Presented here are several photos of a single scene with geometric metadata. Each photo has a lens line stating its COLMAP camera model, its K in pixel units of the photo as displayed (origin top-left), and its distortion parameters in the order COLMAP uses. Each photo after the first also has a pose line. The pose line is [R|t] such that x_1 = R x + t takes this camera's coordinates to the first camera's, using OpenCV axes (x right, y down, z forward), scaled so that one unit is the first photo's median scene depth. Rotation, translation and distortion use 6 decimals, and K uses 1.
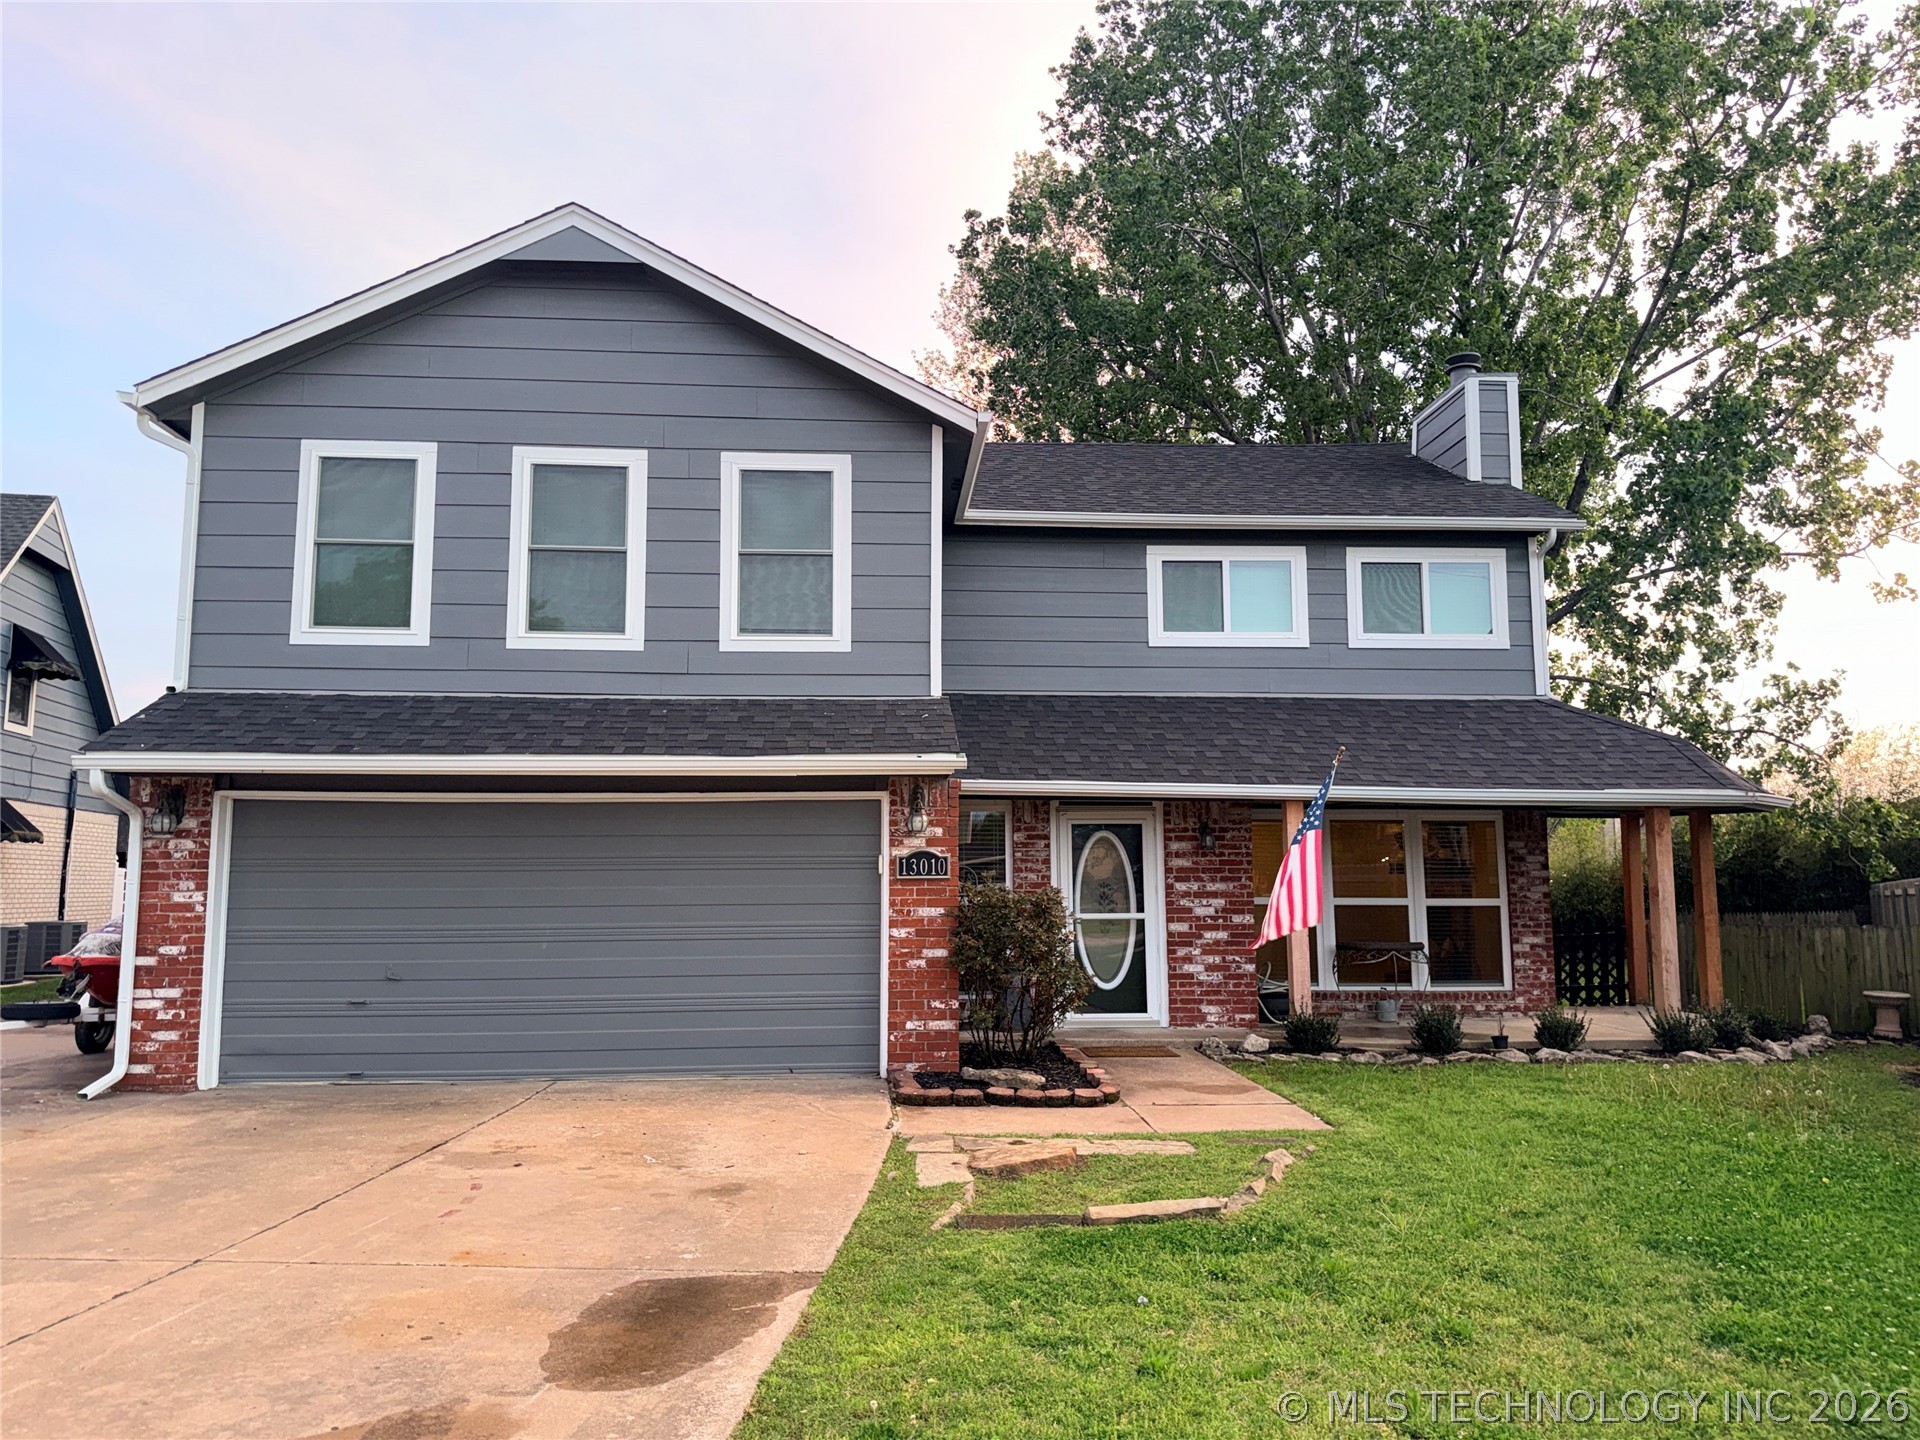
lens RADIAL K [[1373.5, 0, 959.8], [0, 1373.5, 719.3], [0, 0, 1]] dist [0.077360, -0.051214]
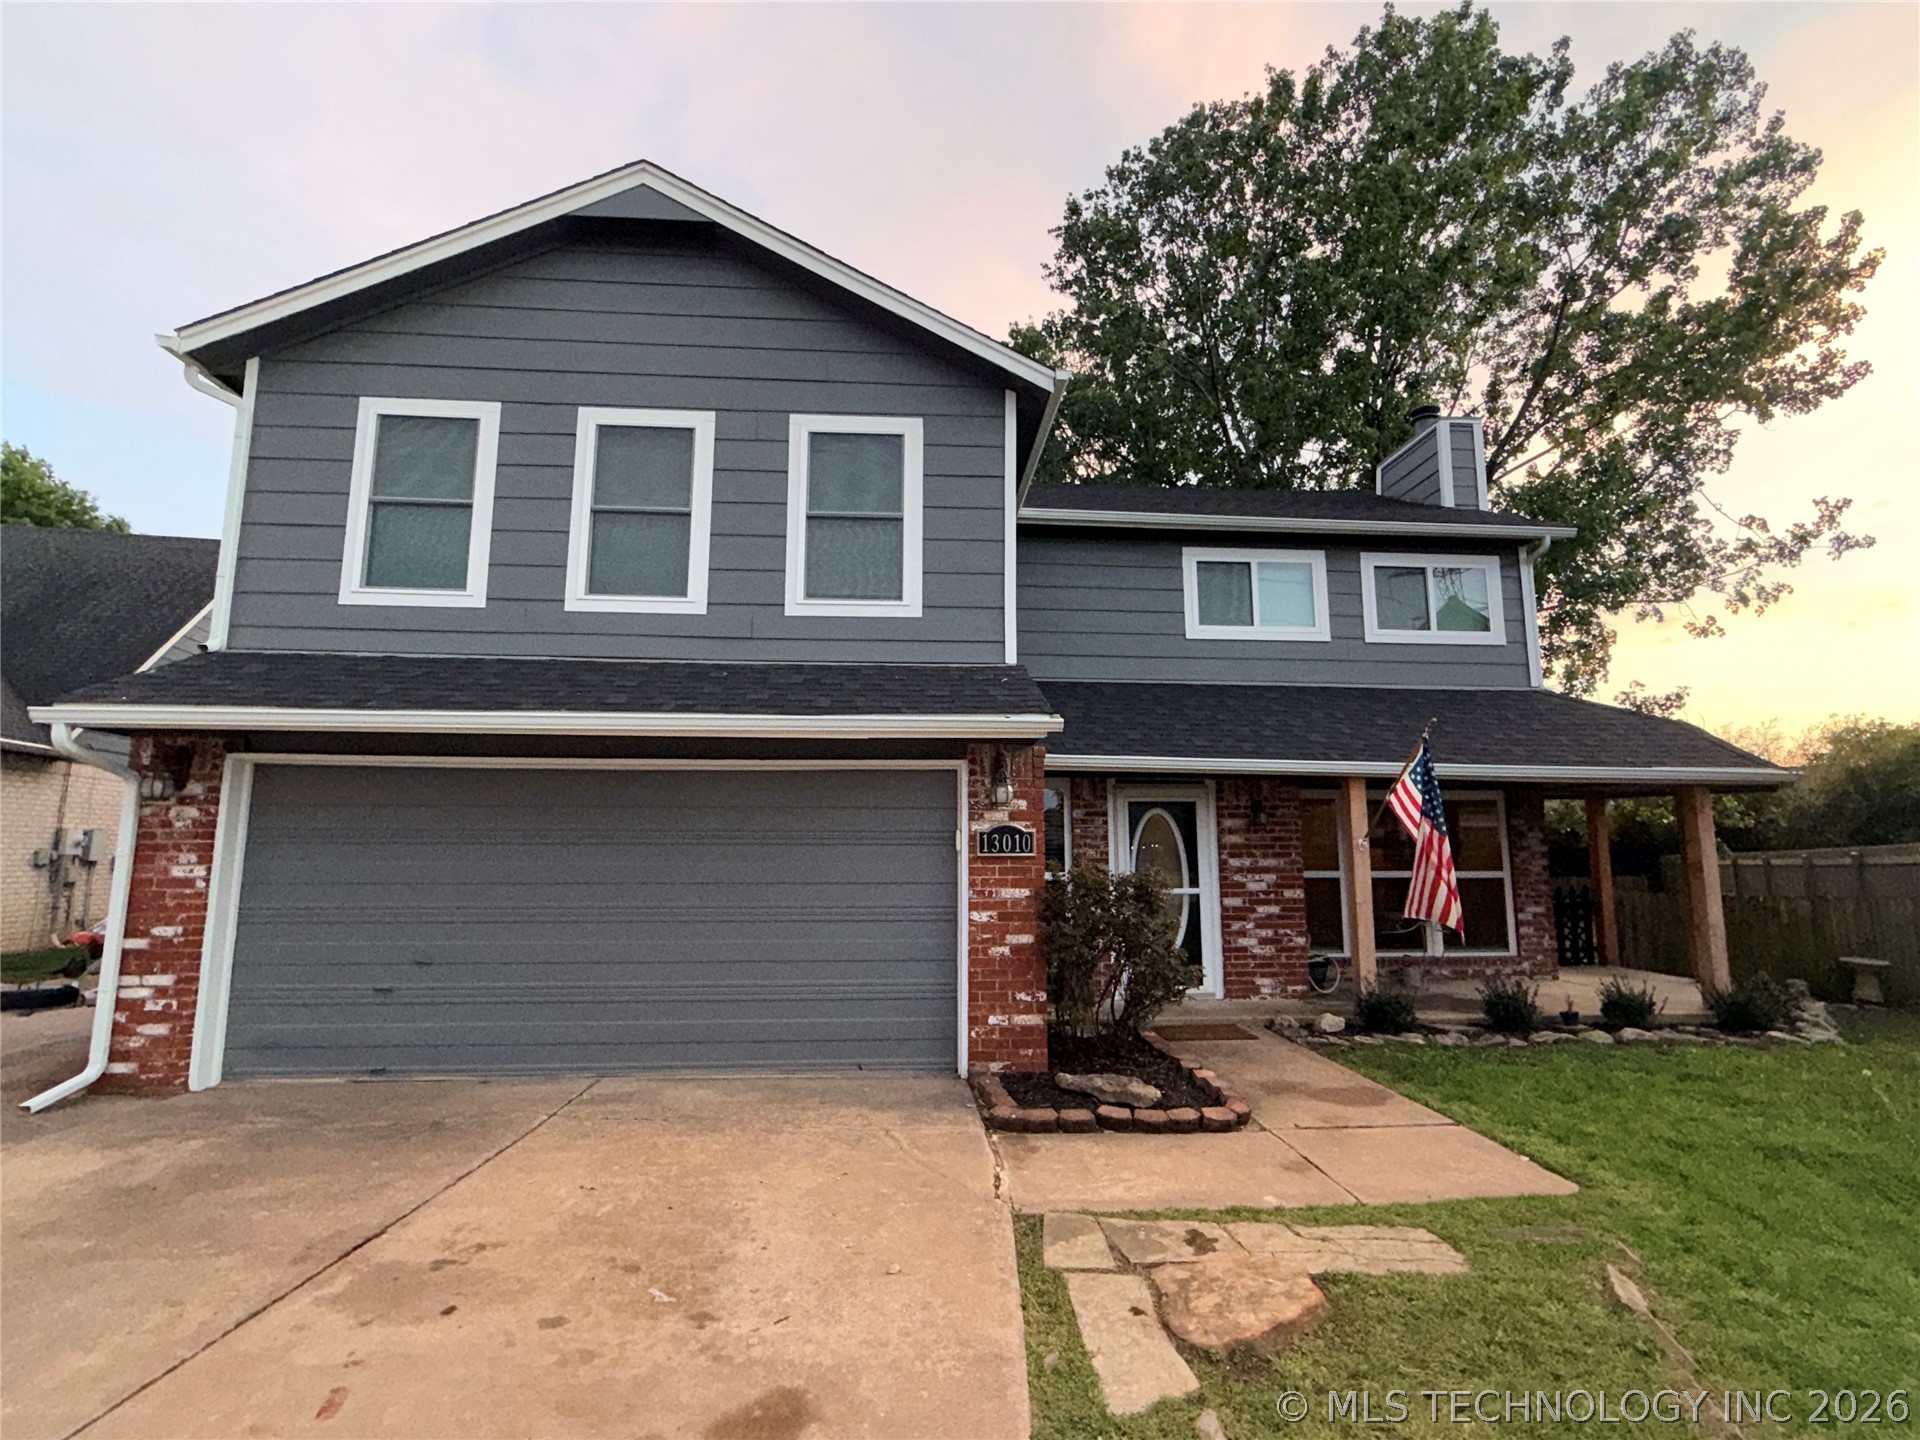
lens RADIAL K [[900.8, 0, 961.9], [0, 900.8, 723.6], [0, 0, 1]] dist [-0.007455, 0.008338]
pose [[0.999946, 0.004777, 0.009200, -0.050098], [-0.004569, 0.999737, -0.022495, 0.034067], [-0.009305, 0.022452, 0.999705, 0.328052]]
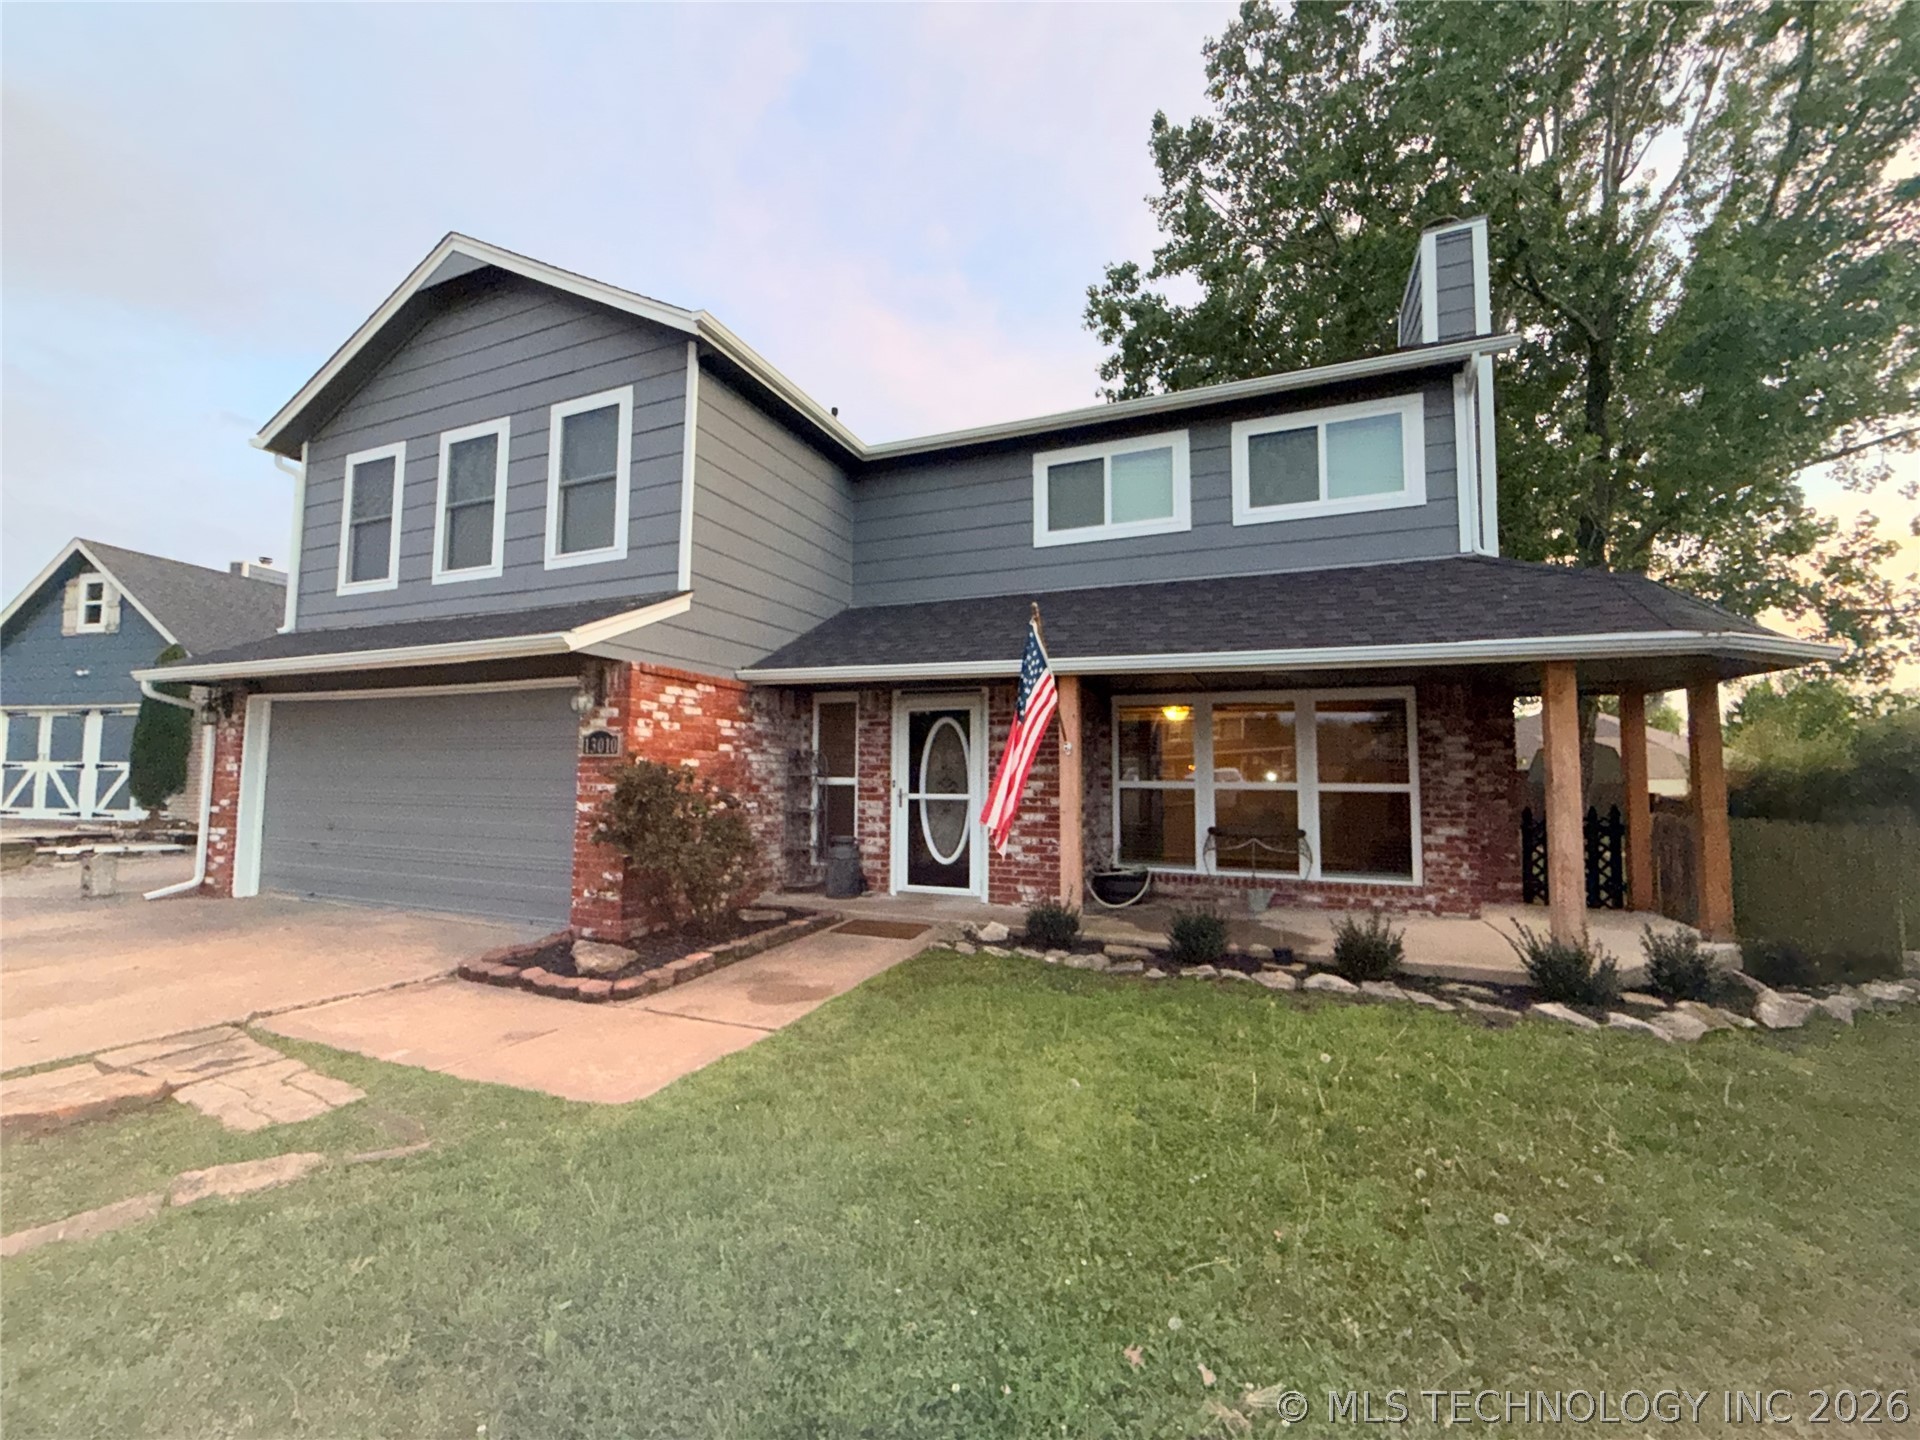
lens RADIAL K [[765.9, 0, 966.9], [0, 765.9, 721.7], [0, 0, 1]] dist [-0.002750, 0.000941]
pose [[0.897741, -0.021918, -0.439977, 0.390812], [0.043441, 0.998298, 0.038907, 0.063508], [0.438376, -0.054041, 0.897166, 0.483225]]
